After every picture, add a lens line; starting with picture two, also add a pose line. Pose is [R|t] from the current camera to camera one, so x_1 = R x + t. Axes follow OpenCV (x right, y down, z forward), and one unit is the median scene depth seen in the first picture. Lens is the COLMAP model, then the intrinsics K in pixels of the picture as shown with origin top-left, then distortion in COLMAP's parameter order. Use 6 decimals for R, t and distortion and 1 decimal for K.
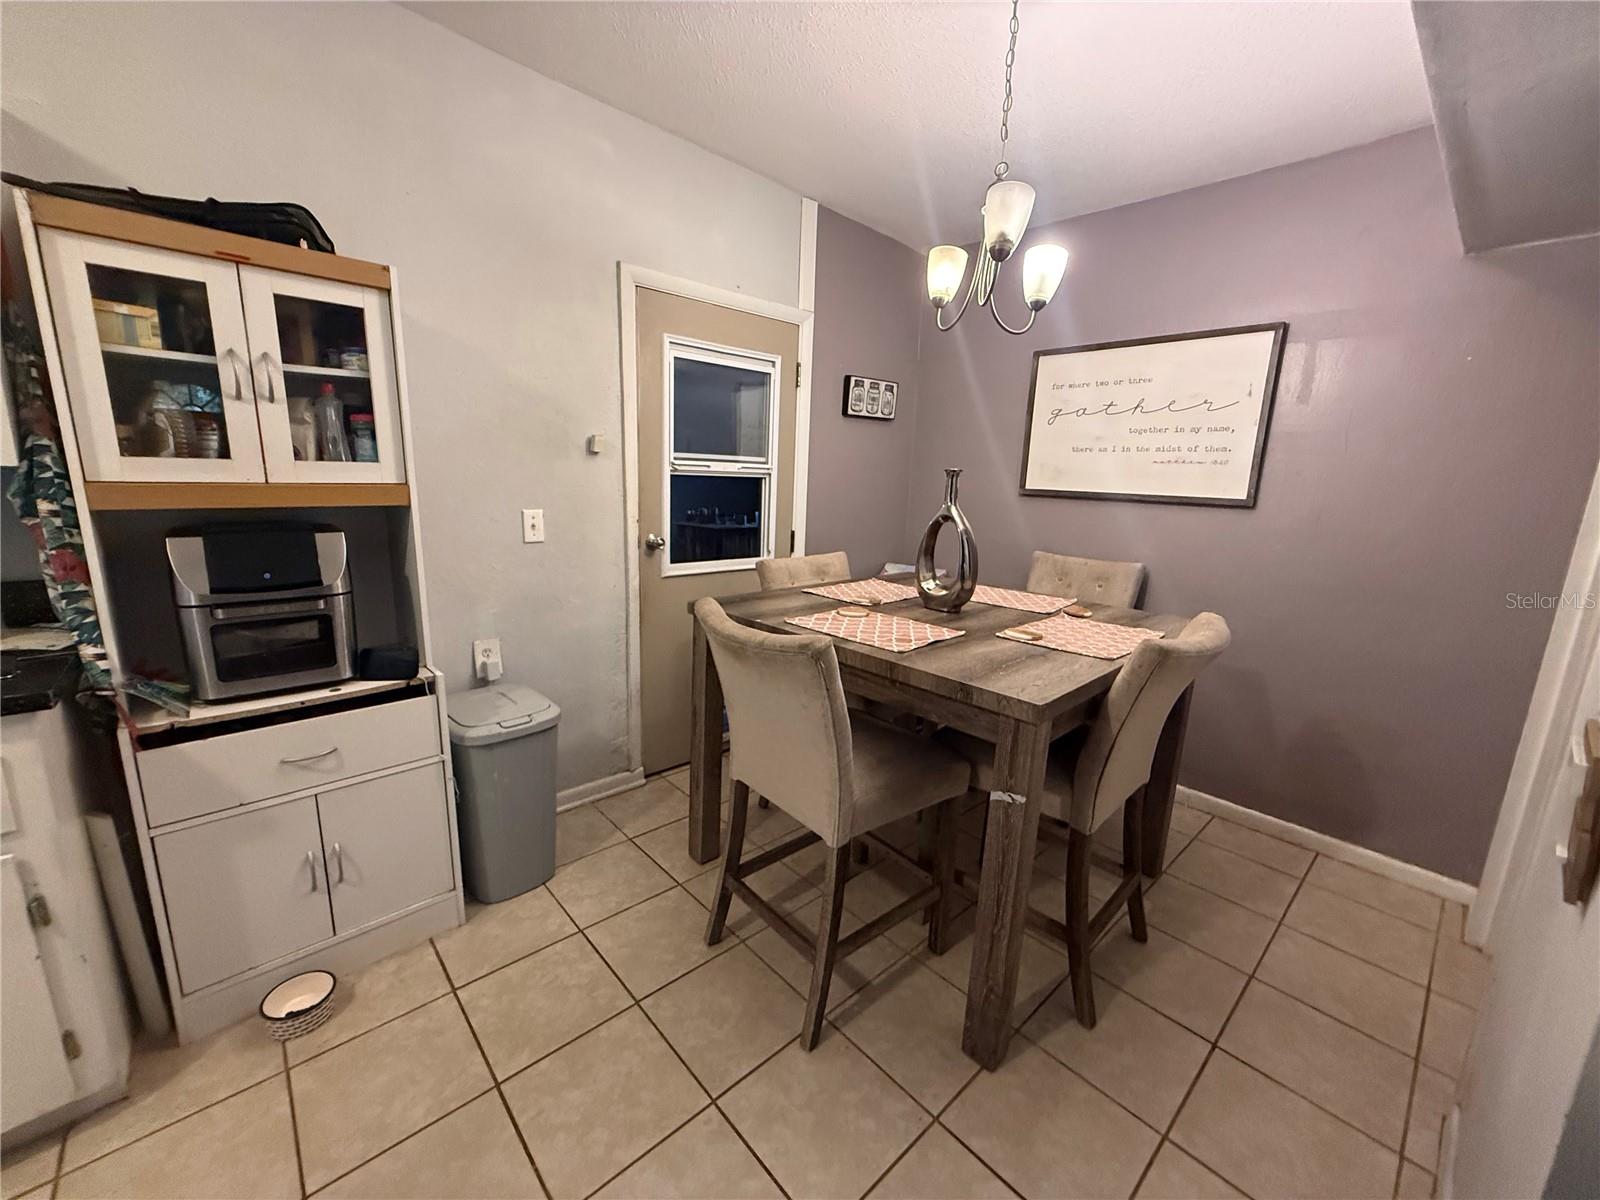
lens RADIAL K [[636.3, 0, 796.9], [0, 636.3, 600.3], [0, 0, 1]] dist [0.000882, 0.000391]
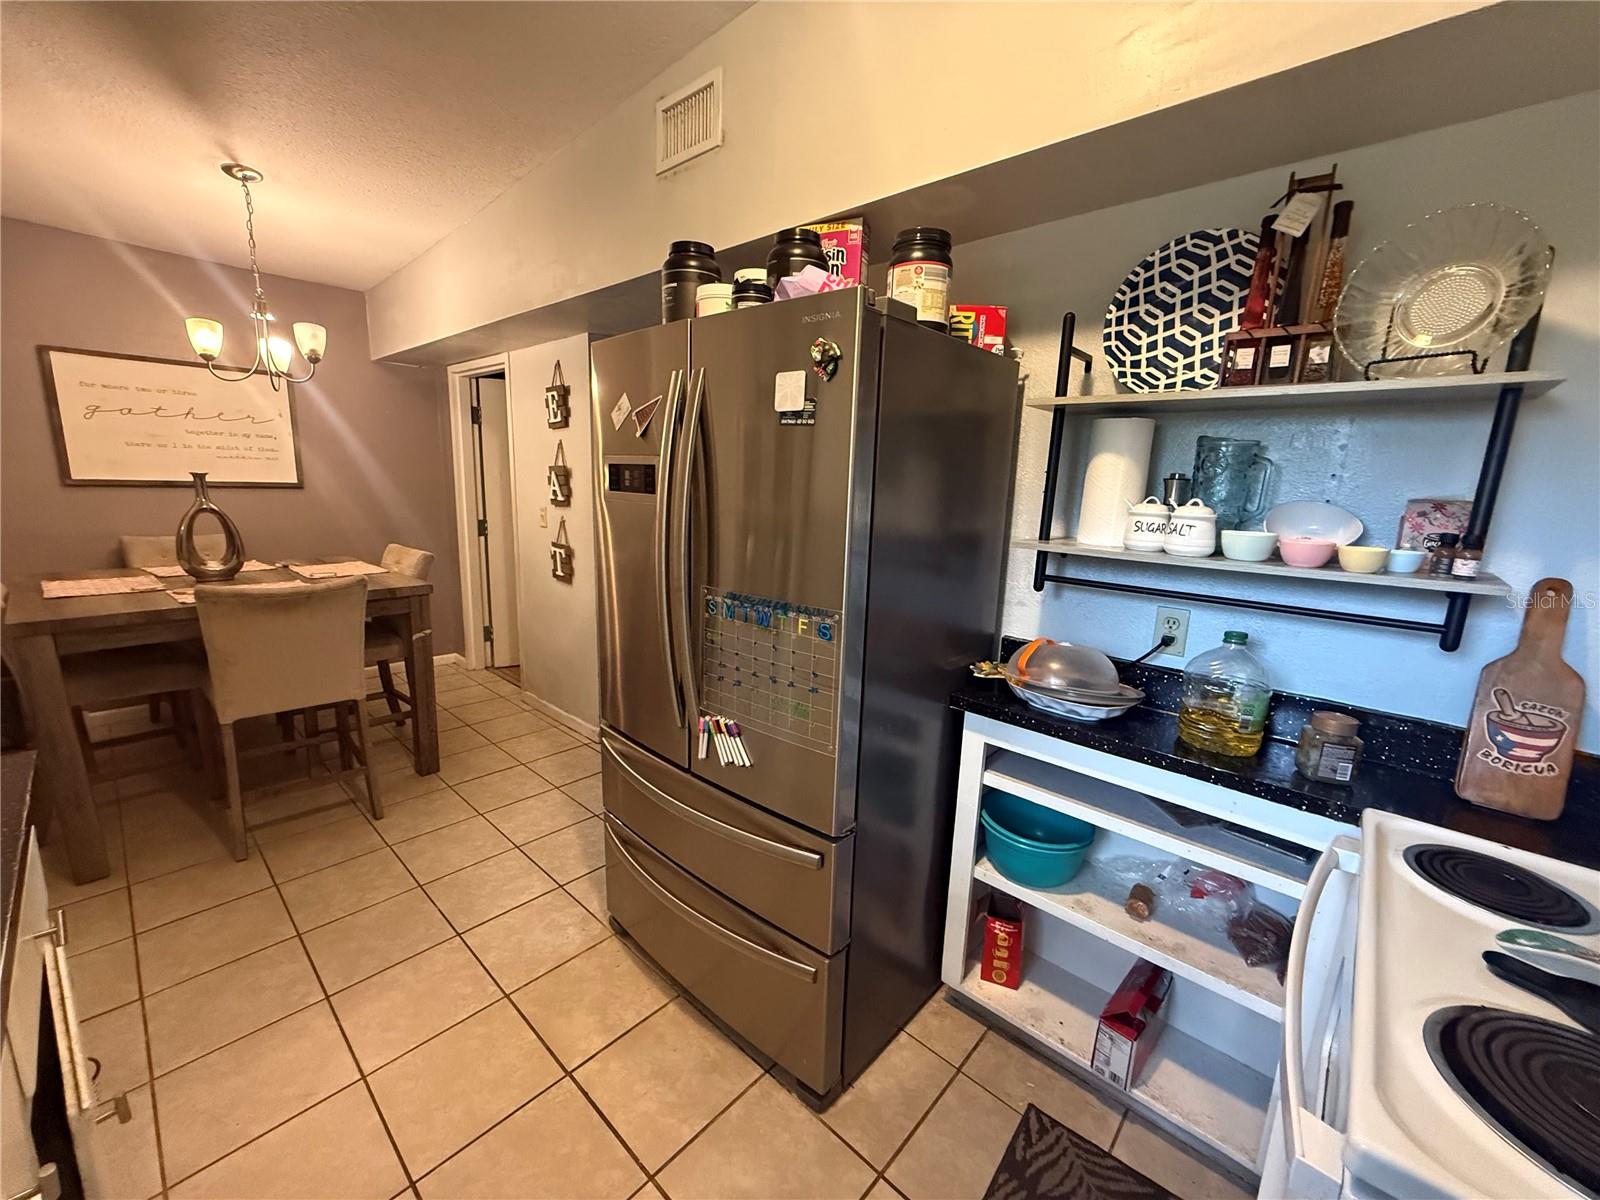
lens RADIAL K [[636.3, 0, 796.9], [0, 636.3, 600.3], [0, 0, 1]] dist [0.000882, 0.000391]
pose [[-0.094090, -0.225990, 0.969575, -0.970804], [0.159404, 0.957911, 0.238740, -0.057398], [-0.982719, 0.177017, -0.054106, -0.074718]]
